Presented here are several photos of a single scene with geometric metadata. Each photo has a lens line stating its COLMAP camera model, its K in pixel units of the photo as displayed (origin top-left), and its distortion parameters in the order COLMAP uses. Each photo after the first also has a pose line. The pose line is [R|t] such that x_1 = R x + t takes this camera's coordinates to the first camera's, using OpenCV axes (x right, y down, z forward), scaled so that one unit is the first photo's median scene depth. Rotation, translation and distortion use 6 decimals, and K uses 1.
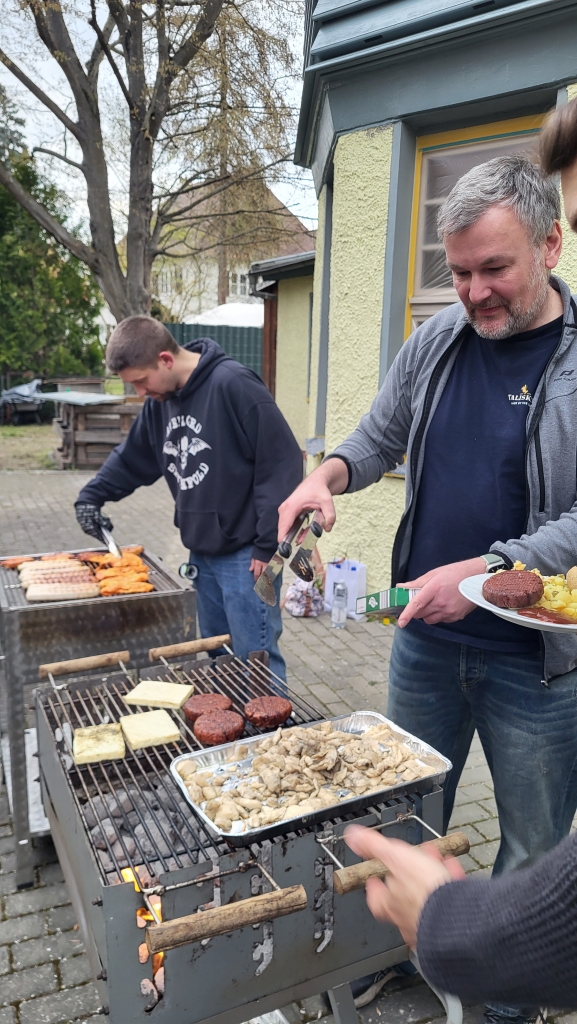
lens RADIAL K [[775.2, 0, 290.1], [0, 775.2, 521.4], [0, 0, 1]] dist [0.011646, 0.002284]
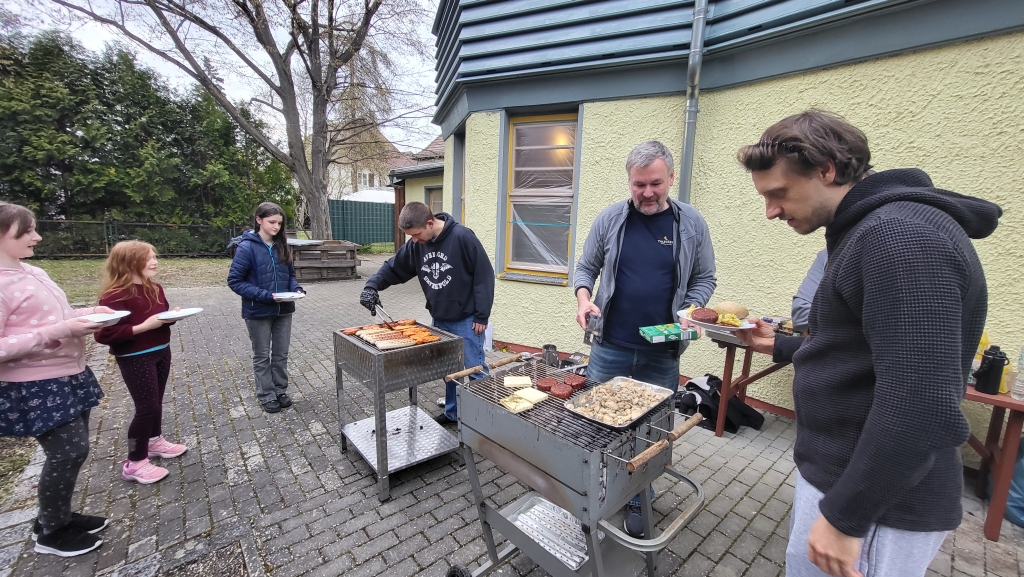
lens RADIAL K [[404.8, 0, 512.0], [0, 404.8, 288.5], [0, 0, 1]] dist [-0.000323, -0.000088]
pose [[0.959177, -0.038424, 0.280183, -0.152285], [0.049198, 0.998292, -0.031521, -0.000264], [-0.278493, 0.044019, 0.959429, -0.026840]]
